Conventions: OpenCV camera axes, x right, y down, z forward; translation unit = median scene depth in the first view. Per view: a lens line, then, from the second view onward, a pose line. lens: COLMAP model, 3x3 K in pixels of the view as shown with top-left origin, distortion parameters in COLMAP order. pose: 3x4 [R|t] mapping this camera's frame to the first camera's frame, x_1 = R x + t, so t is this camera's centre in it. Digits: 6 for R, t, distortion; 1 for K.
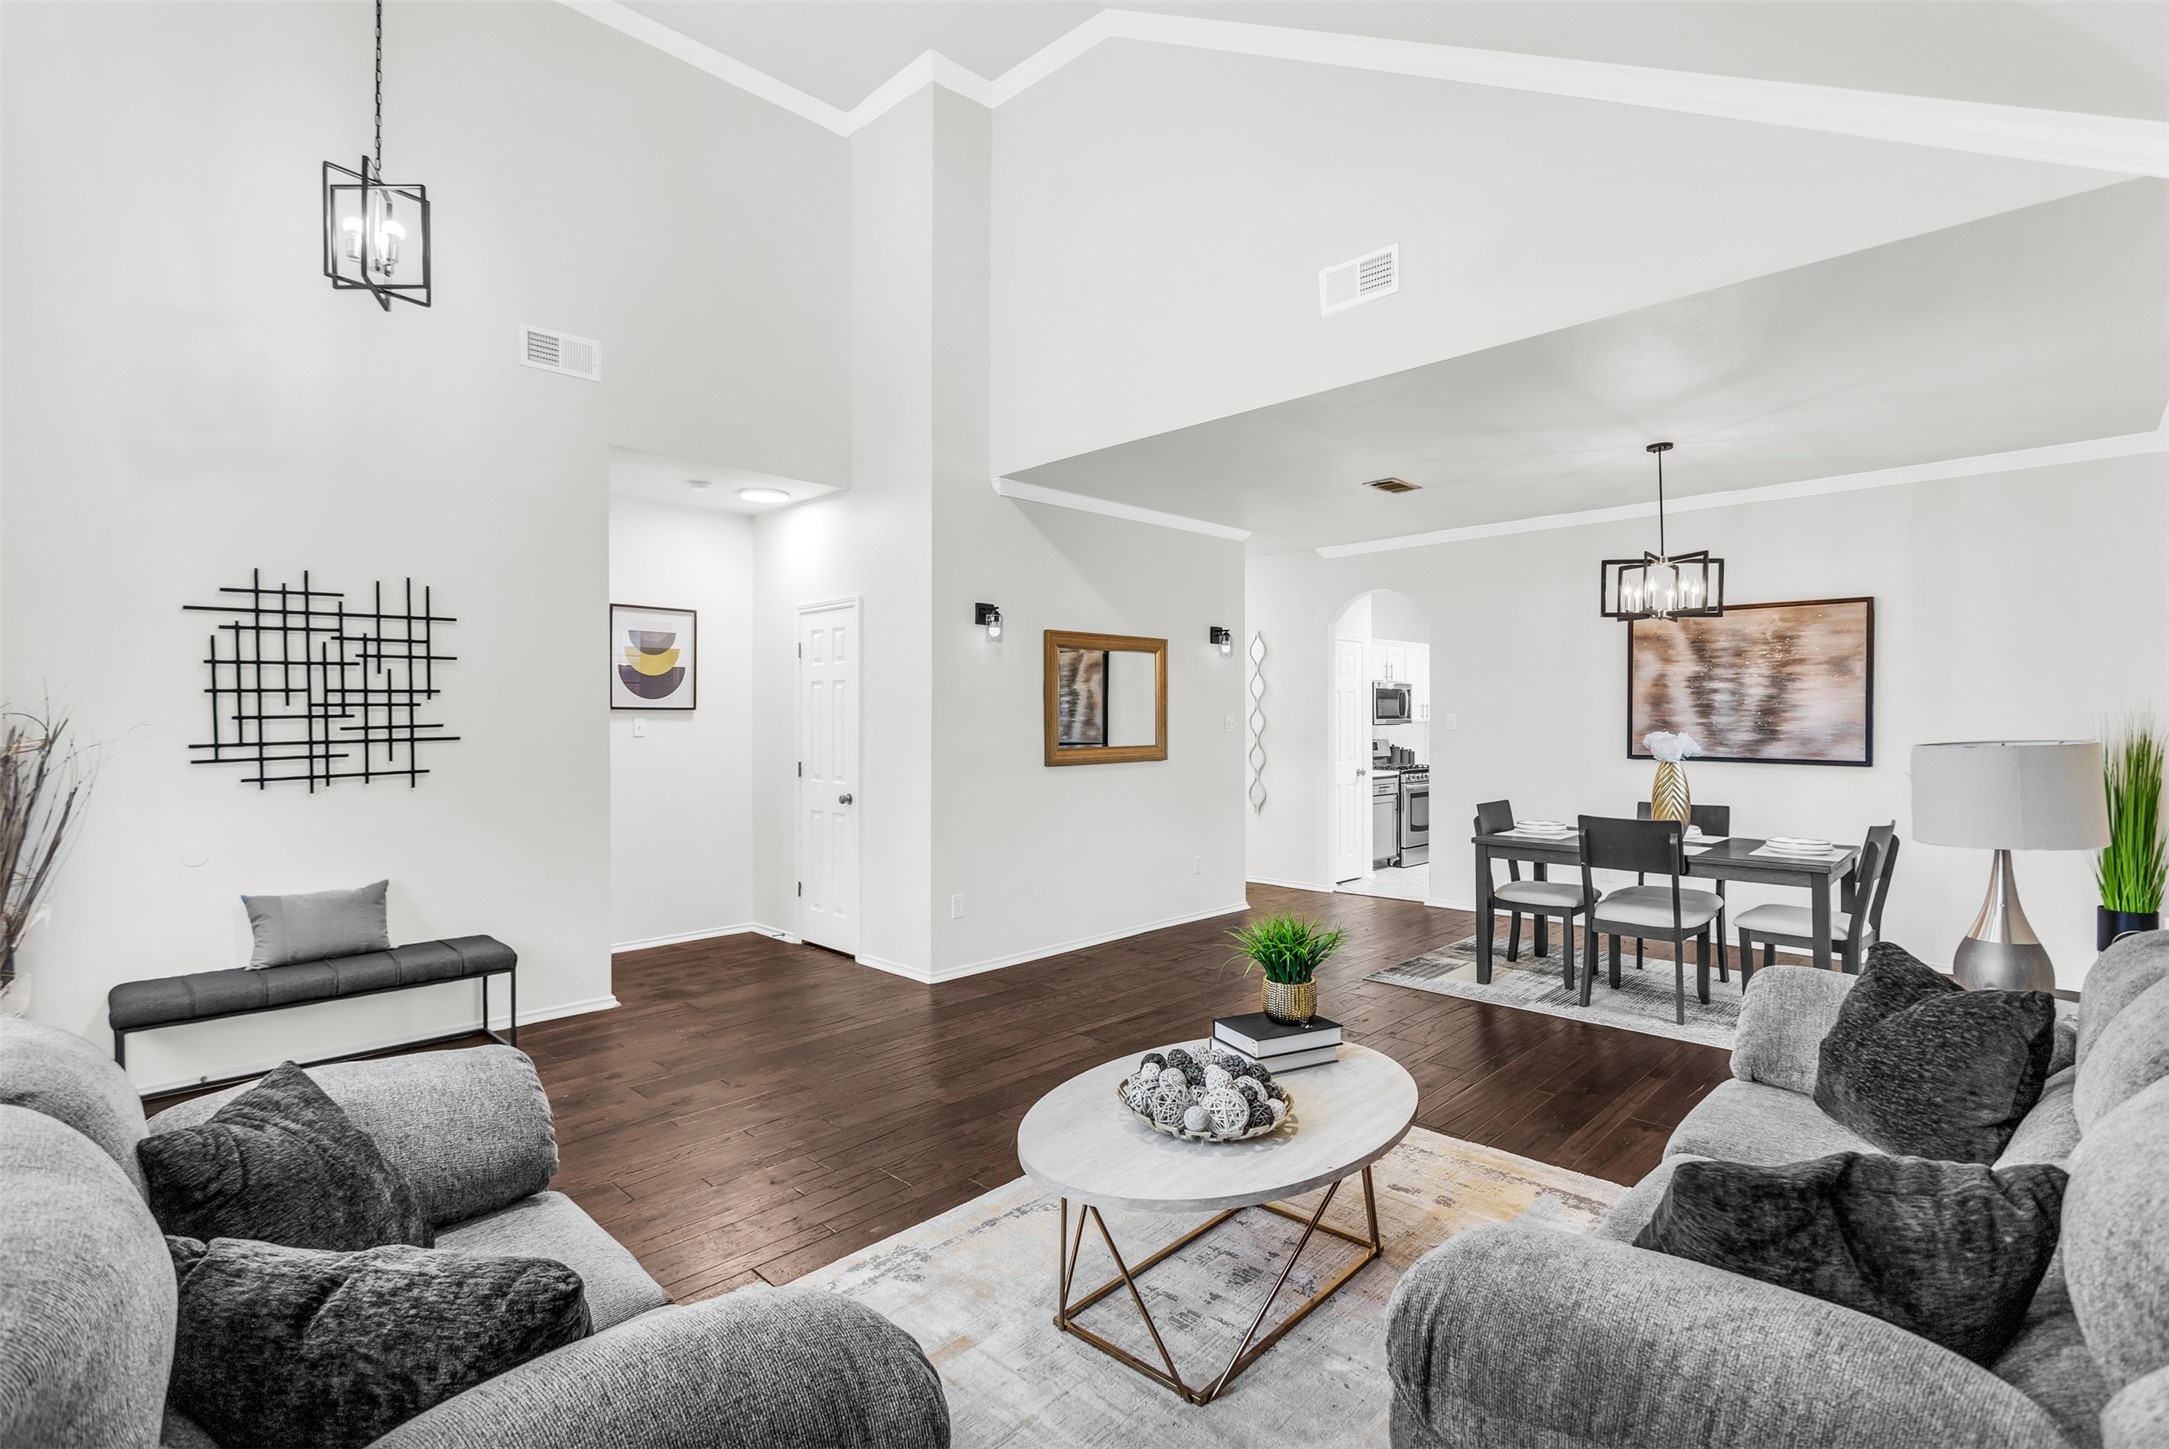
lens RADIAL K [[1015.5, 0, 1081.8], [0, 1015.5, 721.0], [0, 0, 1]] dist [-0.000621, 0.000449]
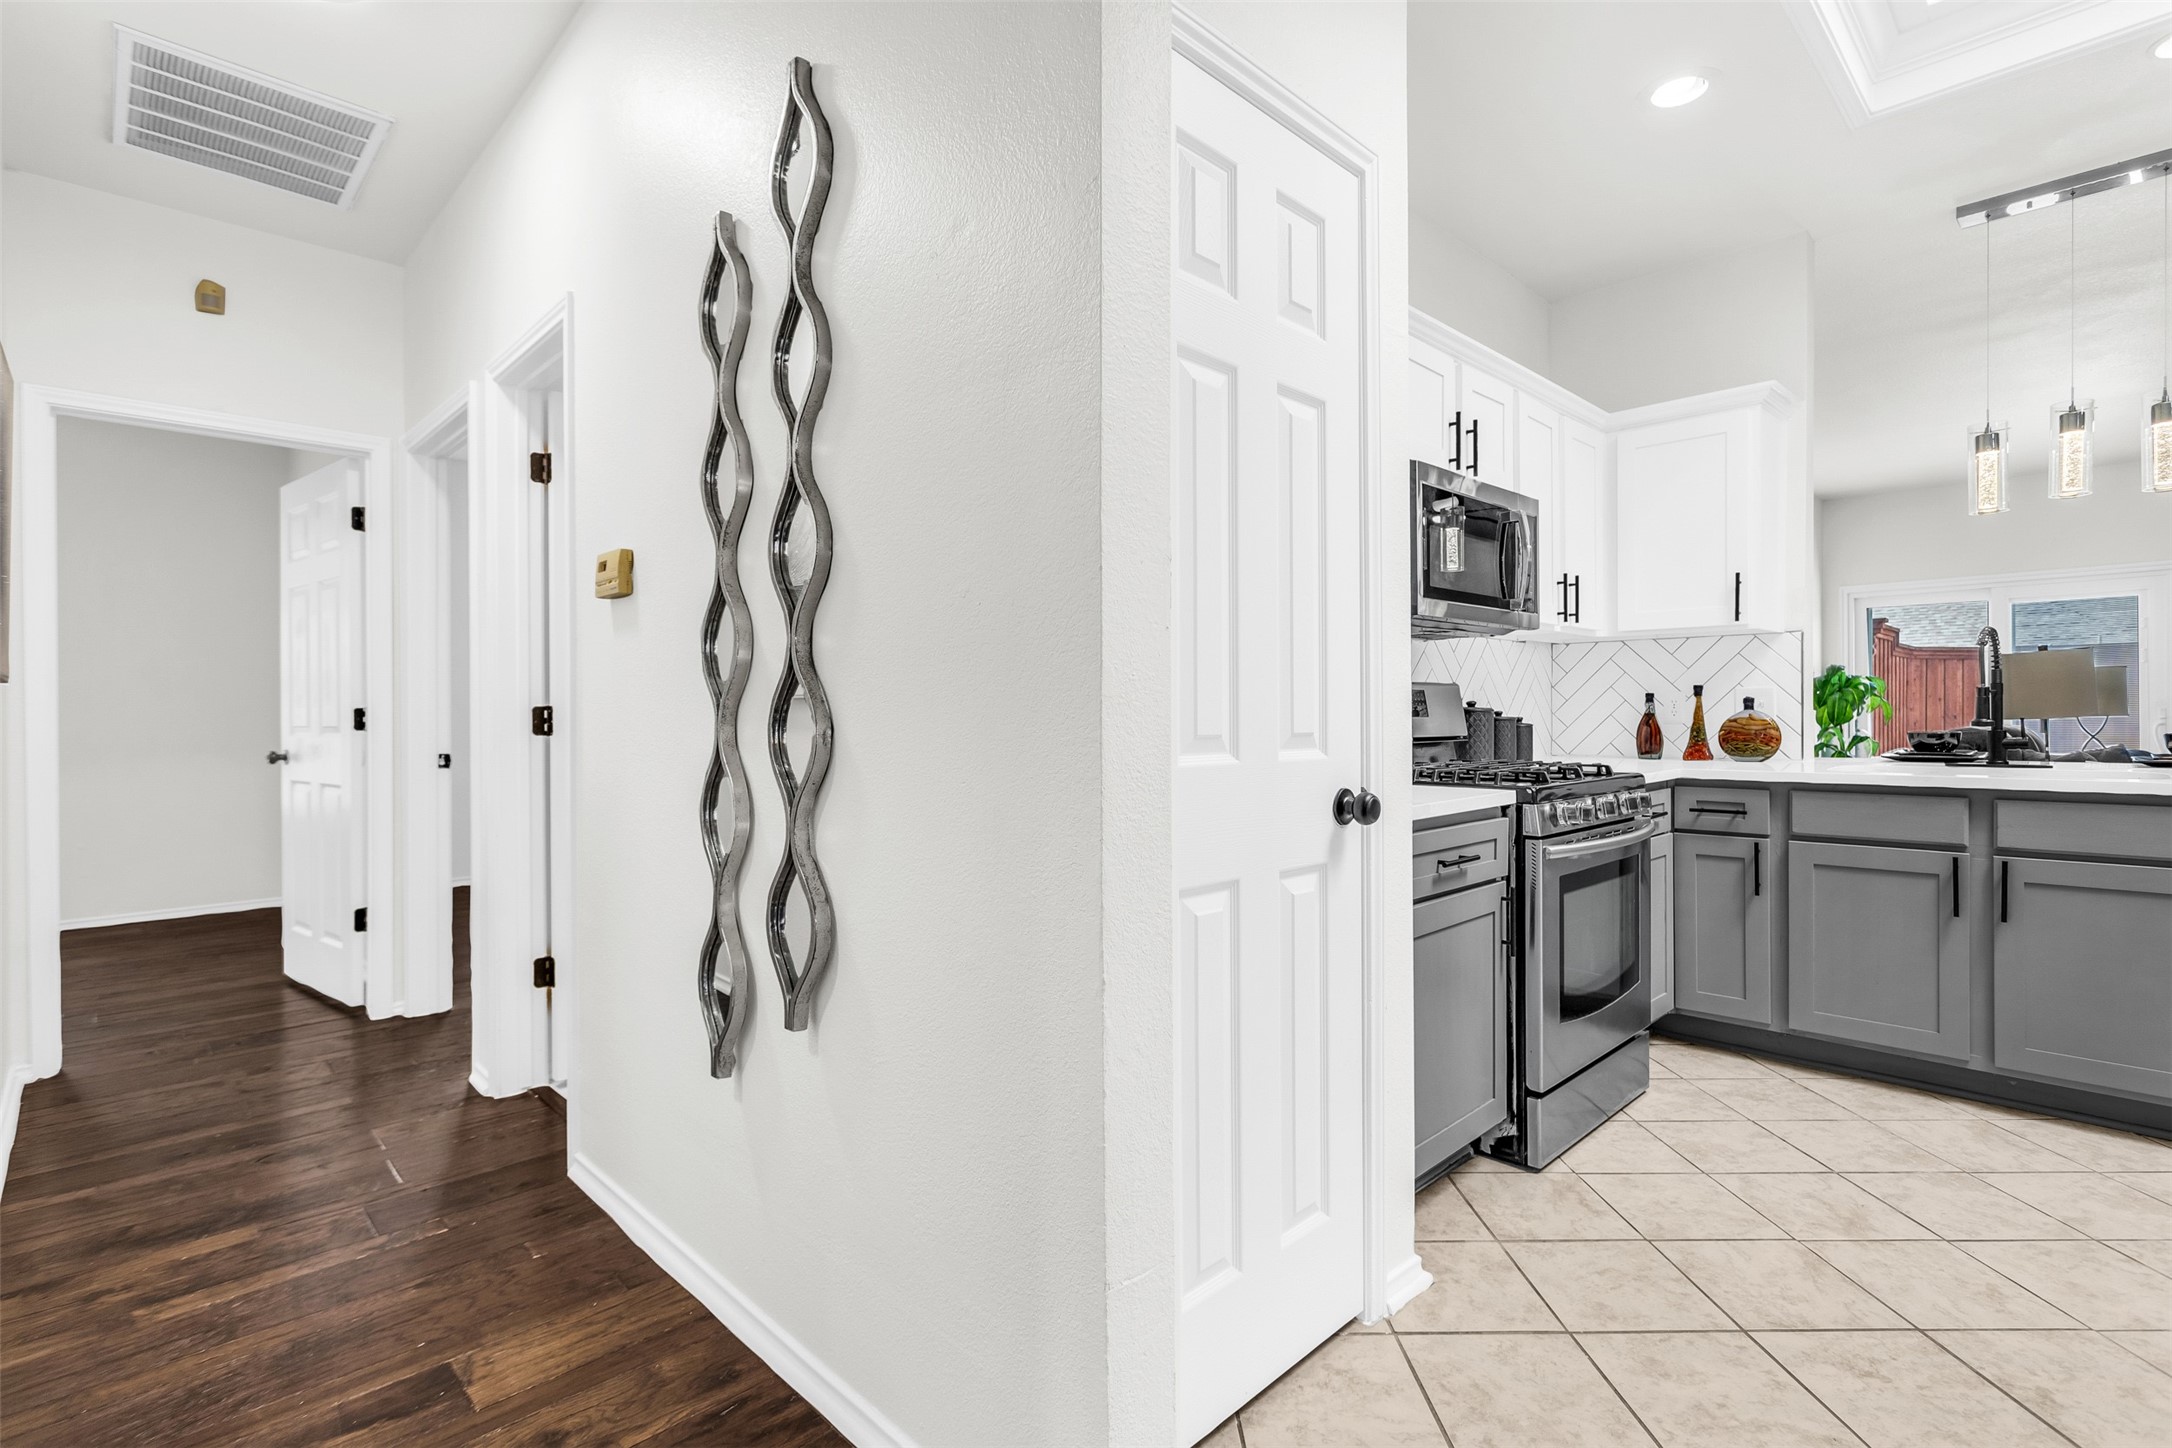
lens RADIAL K [[1016.9, 0, 1079.1], [0, 1016.9, 715.1], [0, 0, 1]] dist [-0.000621, 0.000449]
pose [[0.999556, -0.003398, -0.029587, 0.318635], [0.003410, 0.999994, 0.000336, 0.045116], [0.029586, -0.000437, 0.999562, 1.123965]]
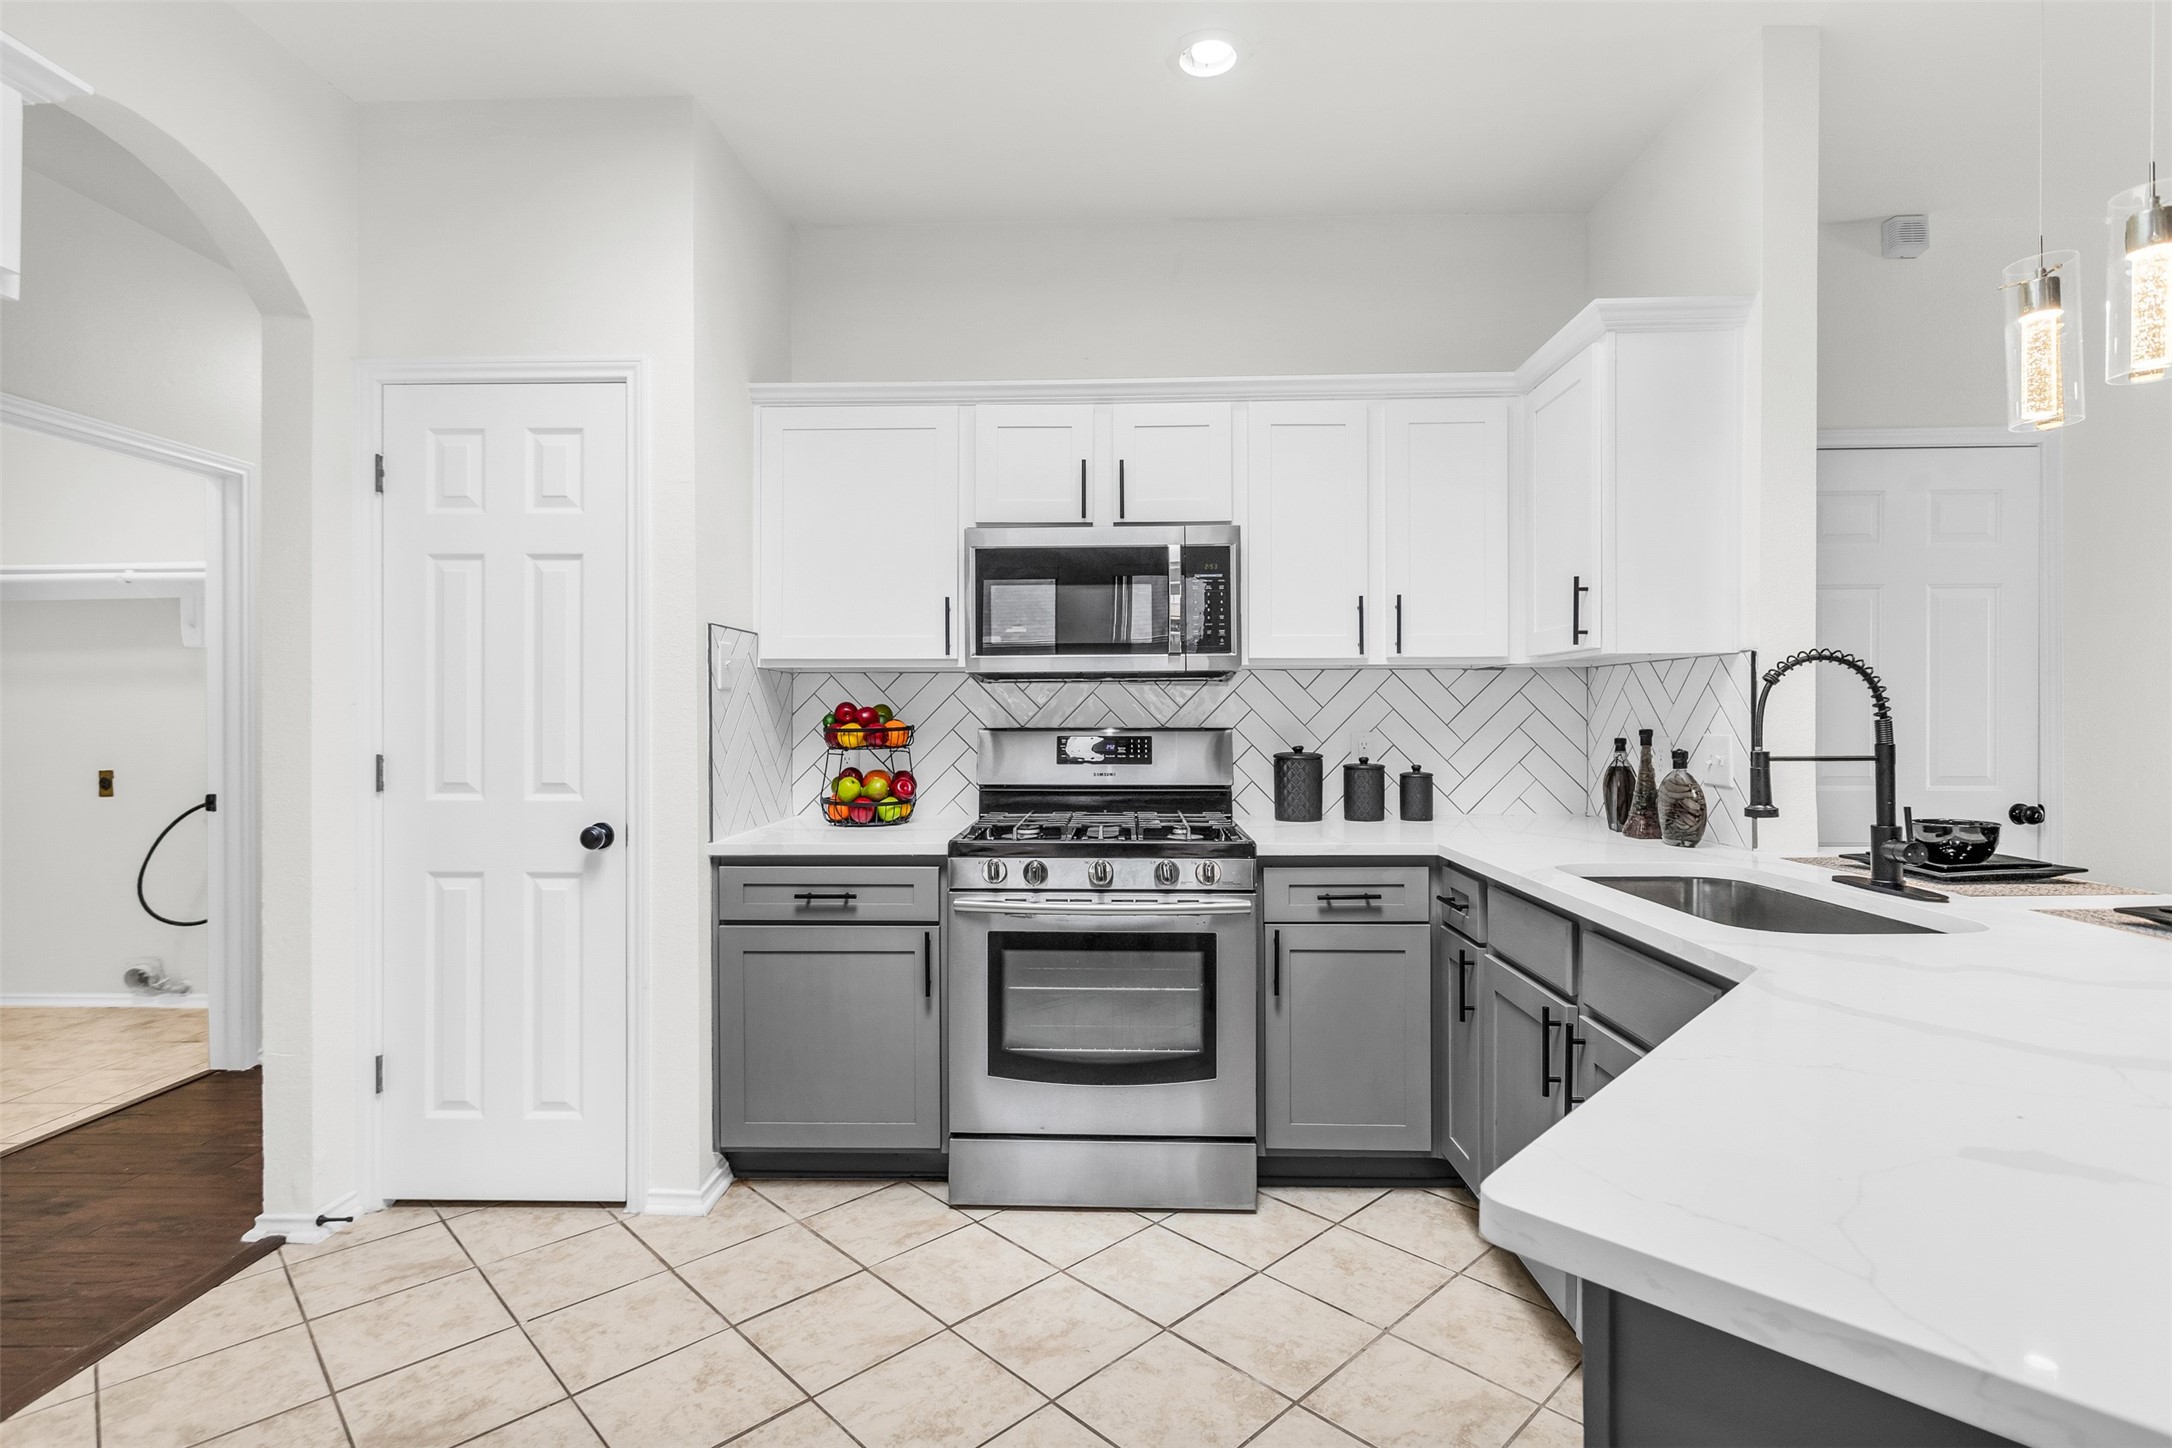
lens RADIAL K [[1016.9, 0, 1068.7], [0, 1016.9, 718.4], [0, 0, 1]] dist [-0.000621, 0.000449]
pose [[0.678894, 0.000924, -0.734236, 0.806243], [0.000123, 0.999999, 0.001372, 0.023948], [0.734236, -0.001022, 0.678893, 1.272698]]
